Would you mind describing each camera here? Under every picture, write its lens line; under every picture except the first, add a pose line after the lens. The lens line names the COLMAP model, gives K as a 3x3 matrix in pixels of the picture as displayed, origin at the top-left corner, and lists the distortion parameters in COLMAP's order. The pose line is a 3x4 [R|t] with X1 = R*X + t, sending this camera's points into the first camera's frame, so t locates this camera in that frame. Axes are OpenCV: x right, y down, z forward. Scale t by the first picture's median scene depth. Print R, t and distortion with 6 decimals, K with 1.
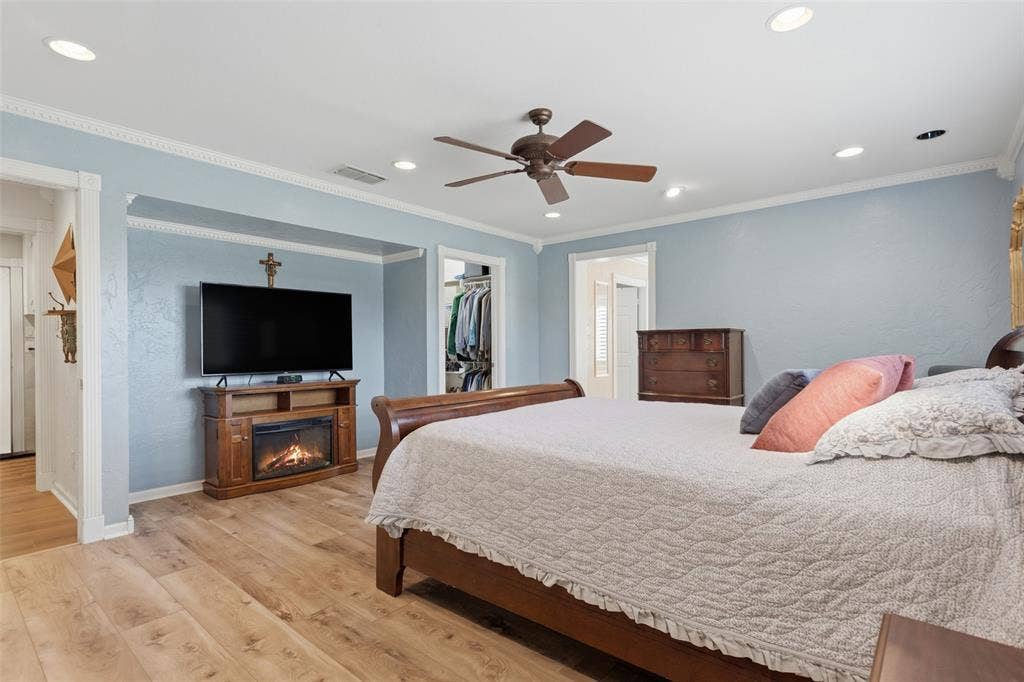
lens RADIAL K [[497.9, 0, 515.5], [0, 497.9, 346.9], [0, 0, 1]] dist [0.004651, 0.000762]
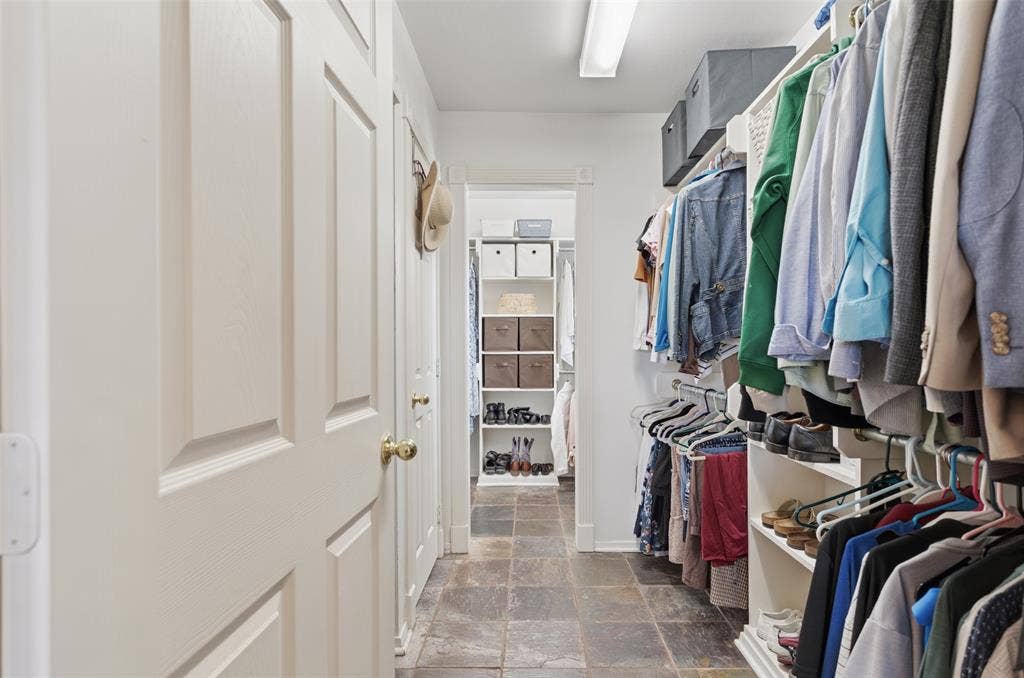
lens RADIAL K [[497.9, 0, 515.5], [0, 497.9, 344.9], [0, 0, 1]] dist [0.004651, 0.000762]
pose [[0.630912, 0.001487, -0.775853, -0.041499], [-0.002085, 0.999998, 0.000222, -0.001195], [0.775852, 0.001478, 0.630913, 0.833594]]
